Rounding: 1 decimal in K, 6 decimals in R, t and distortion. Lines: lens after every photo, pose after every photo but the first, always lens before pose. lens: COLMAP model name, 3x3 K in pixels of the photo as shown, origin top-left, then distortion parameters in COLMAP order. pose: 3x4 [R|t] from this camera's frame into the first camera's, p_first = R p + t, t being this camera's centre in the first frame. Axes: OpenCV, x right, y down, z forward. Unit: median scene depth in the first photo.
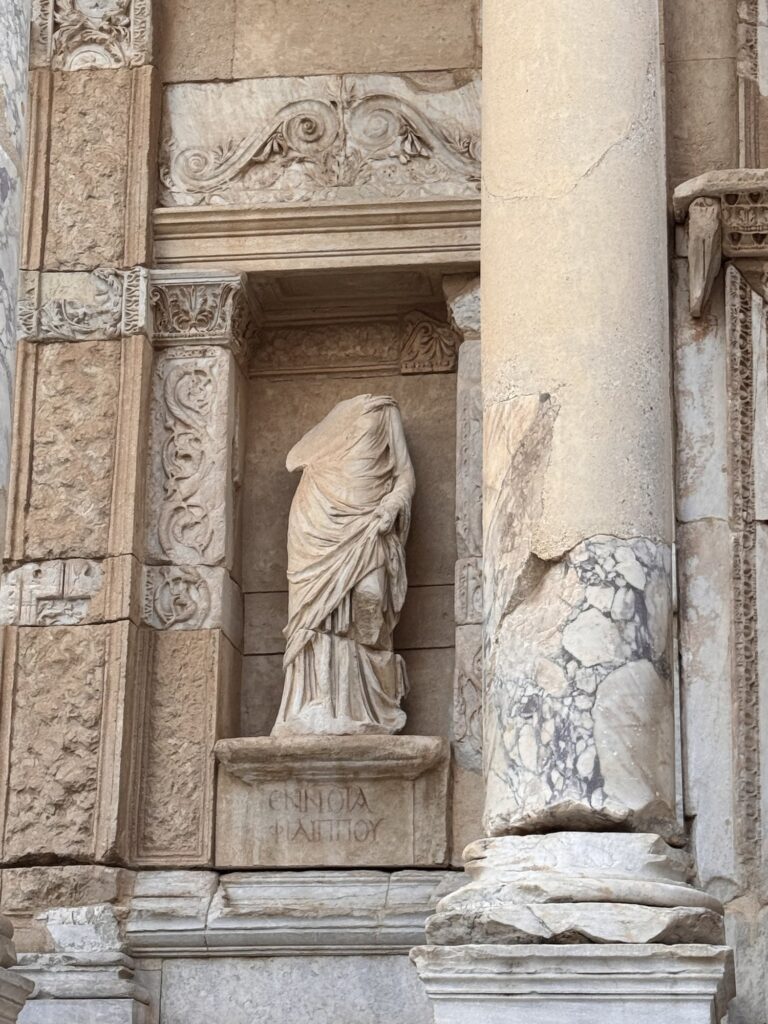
lens RADIAL K [[2360.8, 0, 384.0], [0, 2360.8, 512.0], [0, 0, 1]] dist [0.171999, 0.114864]
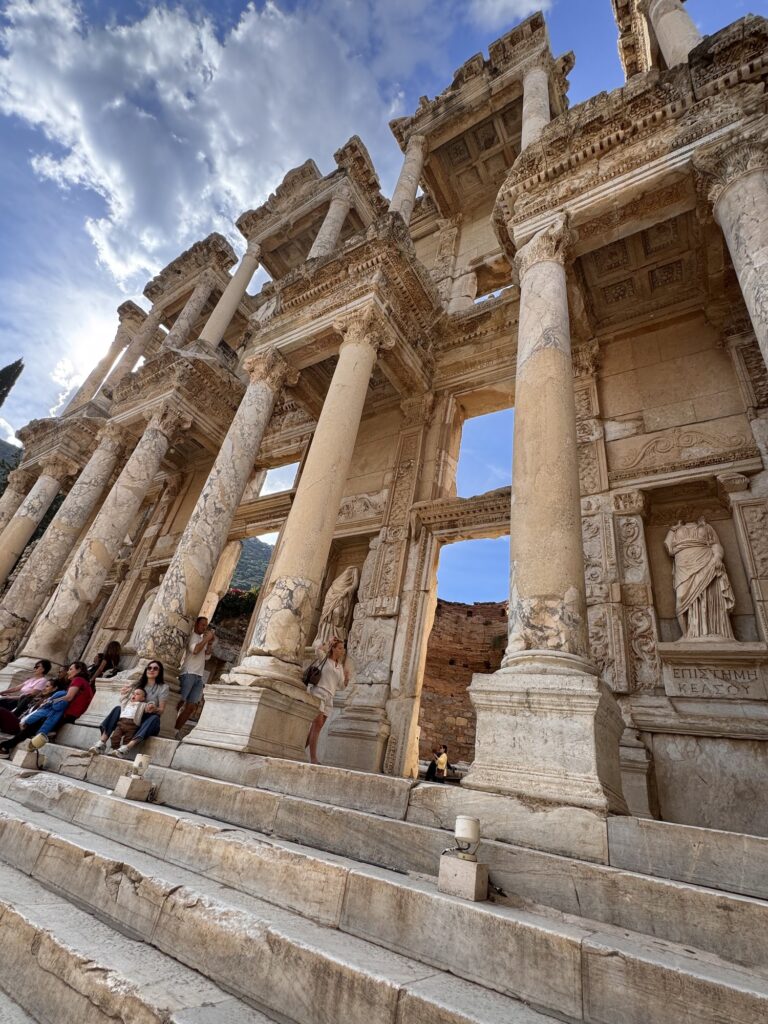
lens RADIAL K [[464.6, 0, 384.0], [0, 464.6, 512.0], [0, 0, 1]] dist [0.001444, 0.000036]
pose [[0.896335, -0.097817, -0.432453, 0.560139], [-0.023081, 0.963744, -0.265828, 0.104026], [0.442776, 0.248252, 0.861580, 0.410855]]
